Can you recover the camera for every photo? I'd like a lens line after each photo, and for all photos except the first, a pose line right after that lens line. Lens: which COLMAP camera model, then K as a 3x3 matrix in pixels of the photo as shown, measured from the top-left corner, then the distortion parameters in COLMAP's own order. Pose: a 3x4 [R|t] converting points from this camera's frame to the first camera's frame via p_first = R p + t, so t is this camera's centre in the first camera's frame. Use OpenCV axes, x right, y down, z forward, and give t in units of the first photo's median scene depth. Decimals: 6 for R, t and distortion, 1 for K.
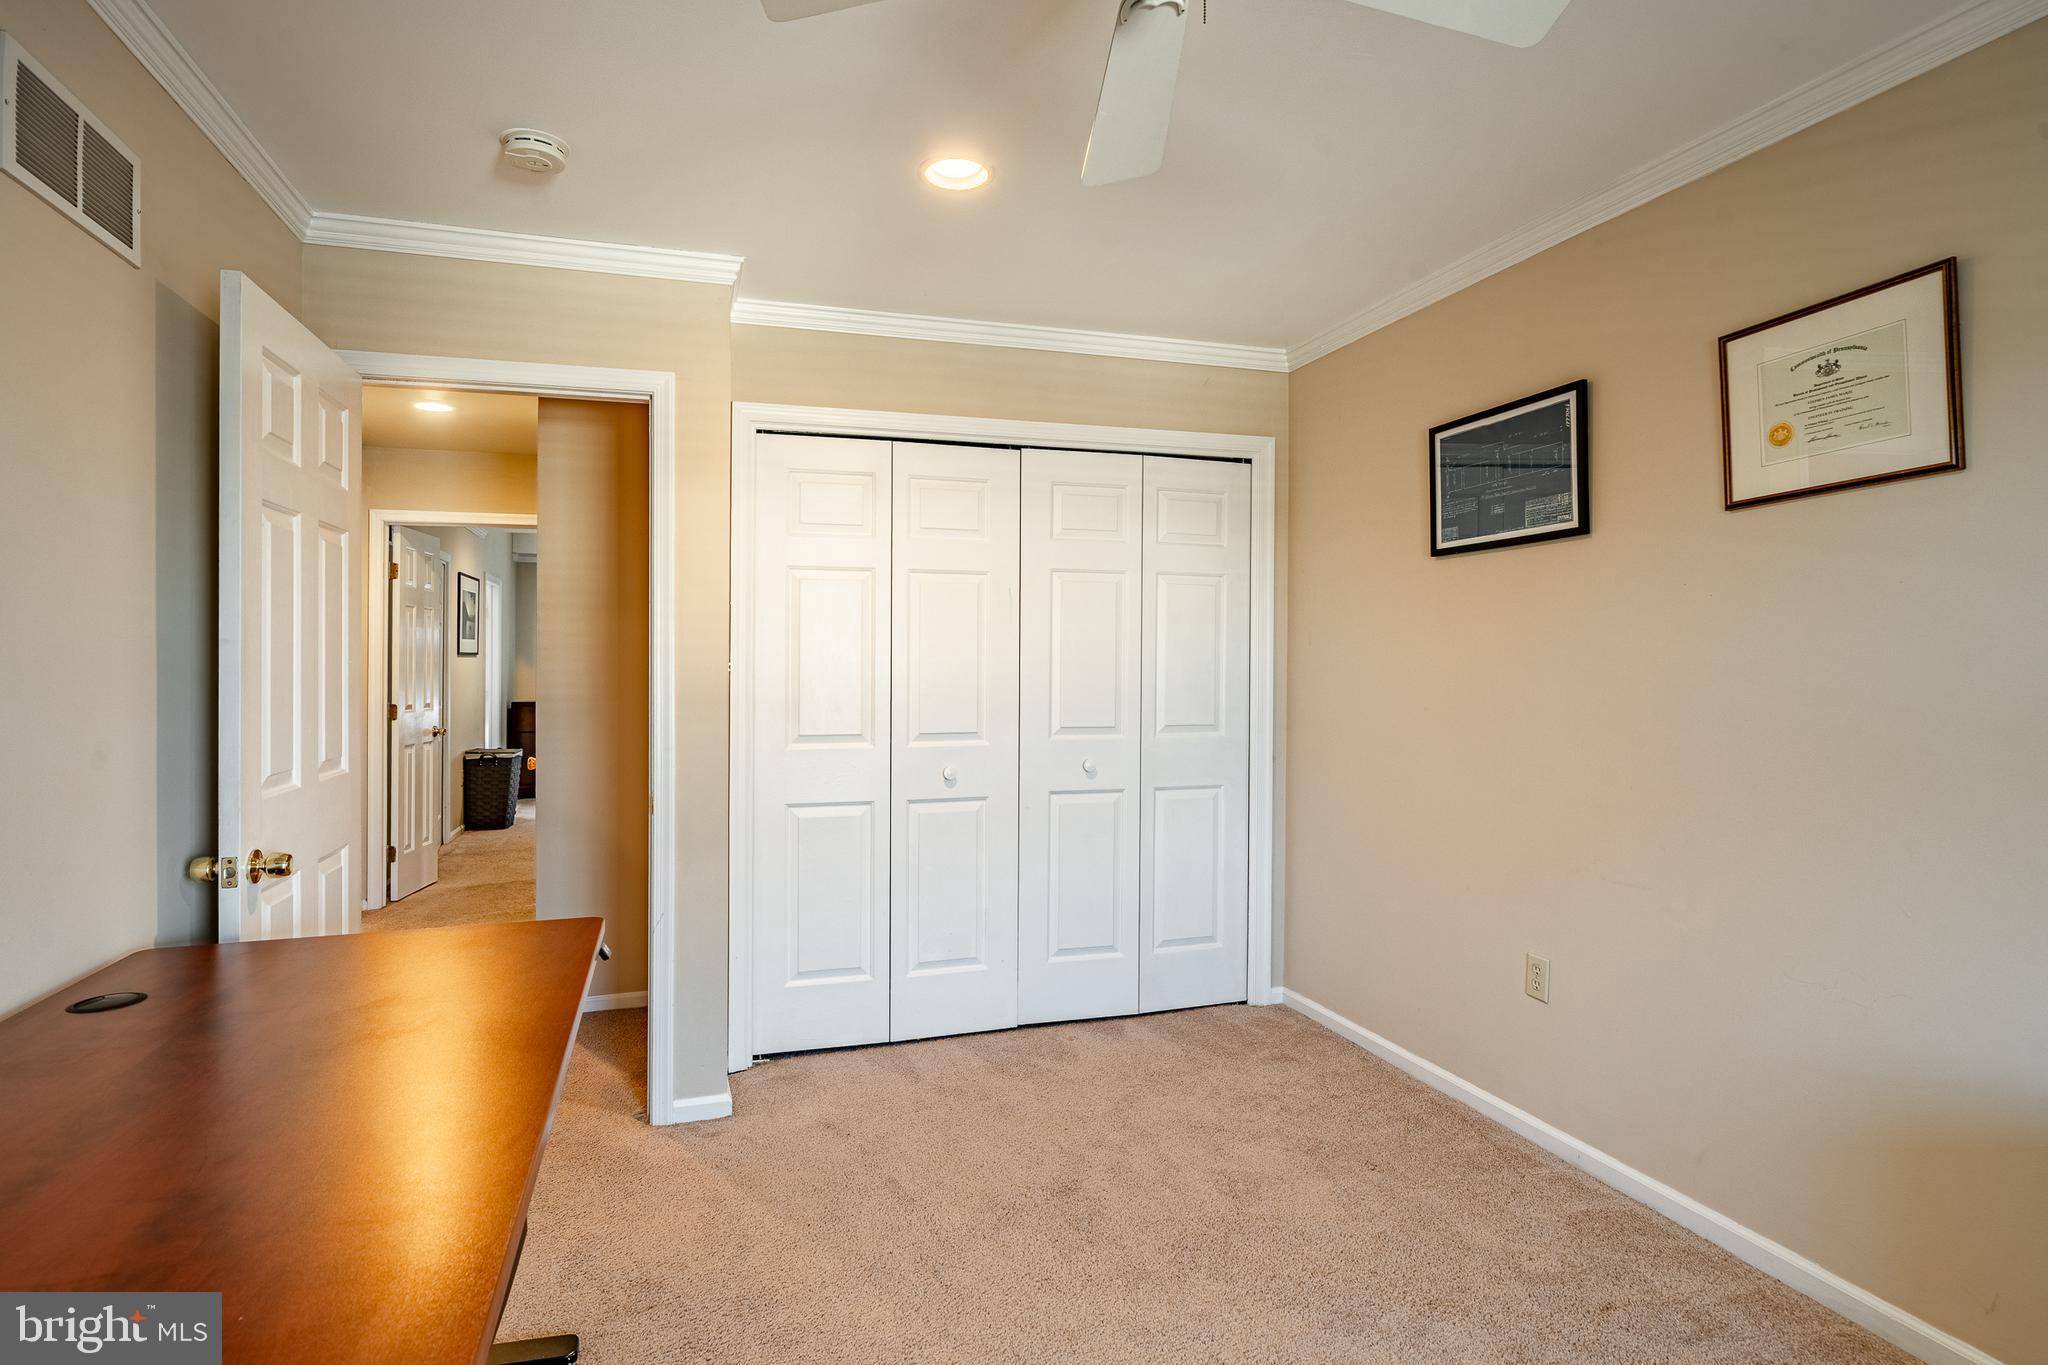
lens RADIAL K [[1028.4, 0, 968.5], [0, 1028.4, 669.3], [0, 0, 1]] dist [-0.002286, 0.001151]
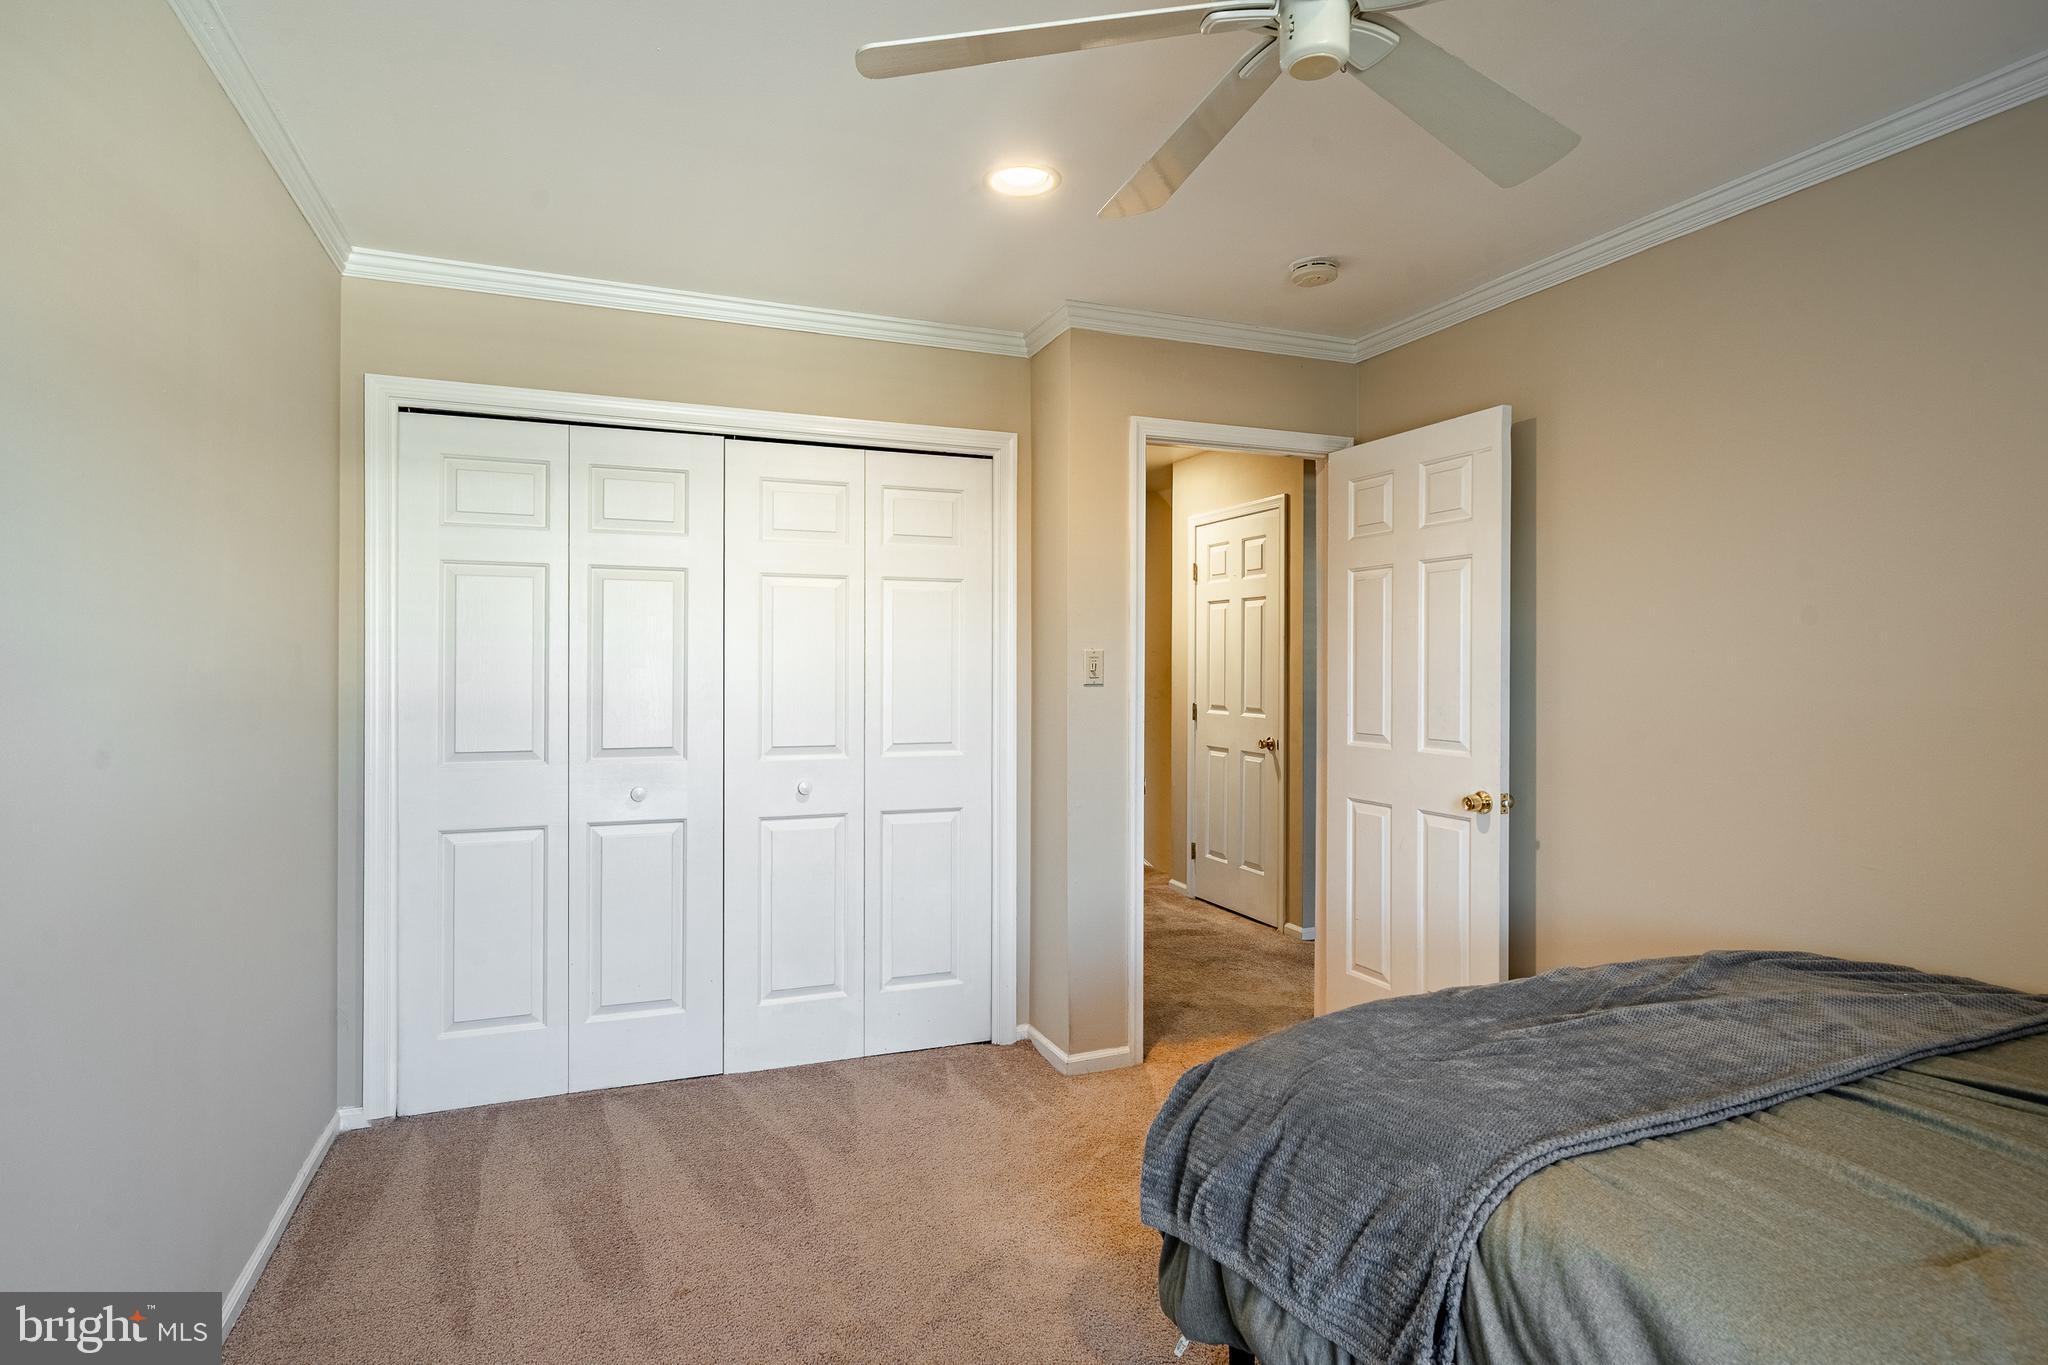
lens RADIAL K [[1029.3, 0, 1025.3], [0, 1029.3, 662.0], [0, 0, 1]] dist [-0.003697, 0.000199]
pose [[0.997180, 0.008490, 0.074561, 0.235504], [-0.007131, 0.999804, -0.018472, -0.001068], [-0.074703, 0.017888, 0.997045, 0.070893]]
